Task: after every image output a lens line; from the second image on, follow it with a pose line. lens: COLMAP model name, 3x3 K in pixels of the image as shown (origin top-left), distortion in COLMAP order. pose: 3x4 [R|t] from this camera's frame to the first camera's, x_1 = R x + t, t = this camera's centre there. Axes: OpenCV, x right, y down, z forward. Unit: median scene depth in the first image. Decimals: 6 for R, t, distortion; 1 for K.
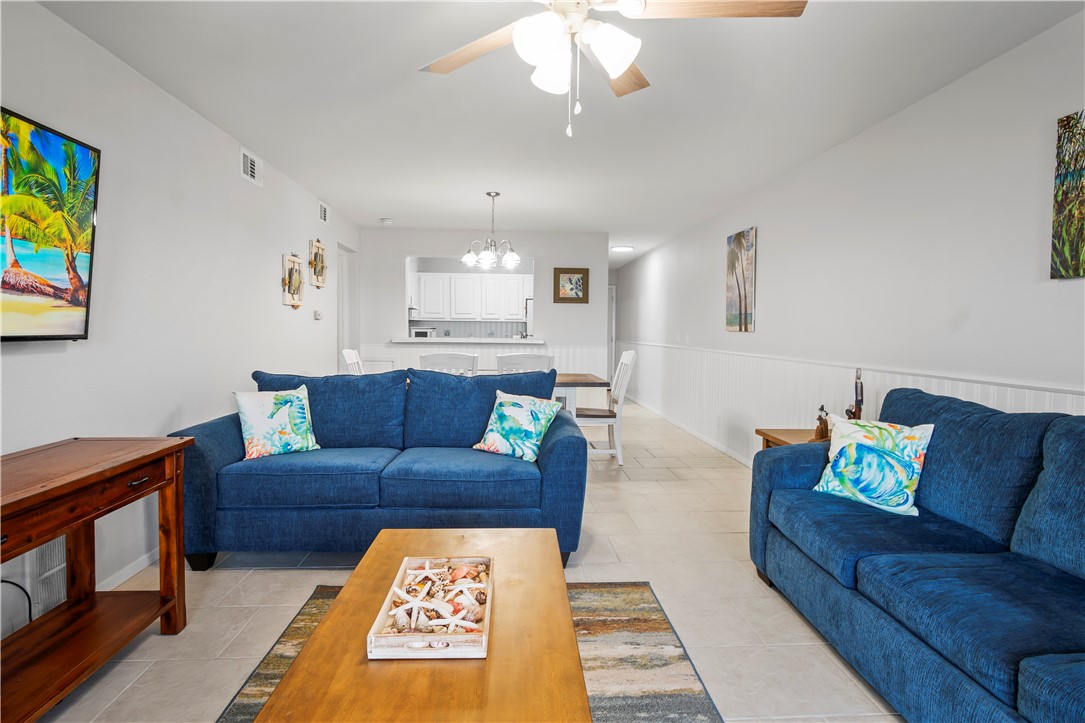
lens RADIAL K [[595.9, 0, 533.6], [0, 595.9, 341.0], [0, 0, 1]] dist [-0.003764, -0.000390]
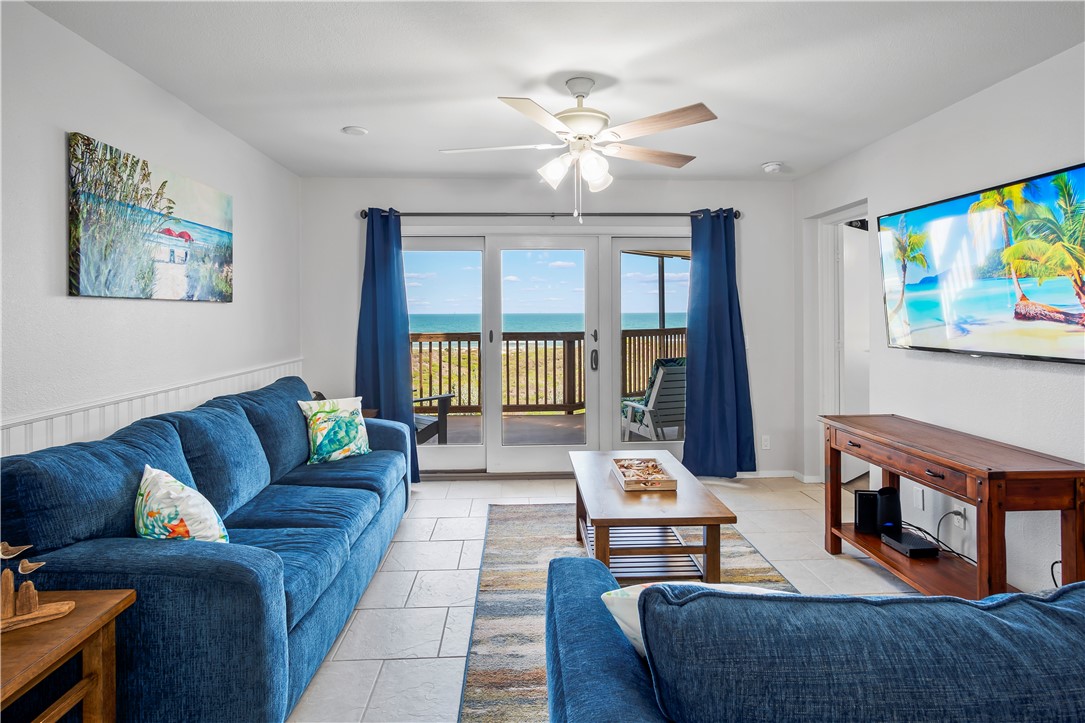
lens RADIAL K [[595.9, 0, 554.5], [0, 595.9, 318.2], [0, 0, 1]] dist [-0.003764, -0.000390]
pose [[-0.999867, -0.006435, -0.015001, 0.123339], [-0.006871, 0.999549, 0.029228, -0.107805], [0.014806, 0.029327, -0.999460, 2.069212]]
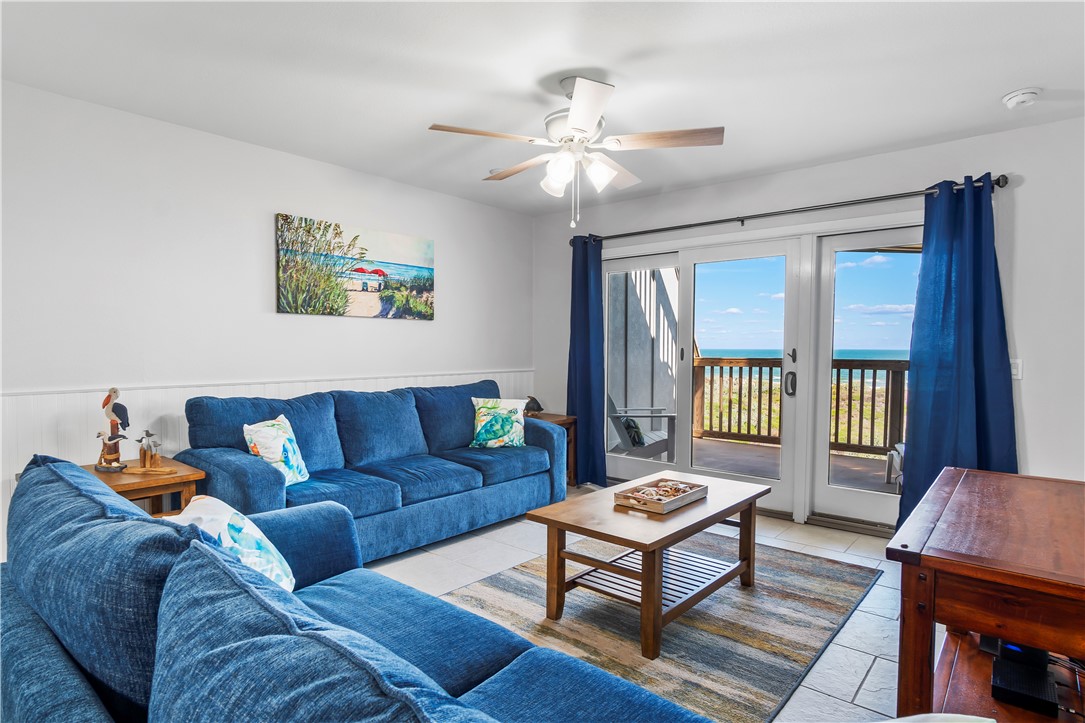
lens RADIAL K [[595.9, 0, 543.2], [0, 595.9, 378.0], [0, 0, 1]] dist [-0.003764, -0.000390]
pose [[-0.734419, -0.048945, 0.676930, -0.771671], [0.002565, 0.997189, 0.074883, -0.050274], [-0.678692, 0.056732, -0.732229, 1.782495]]
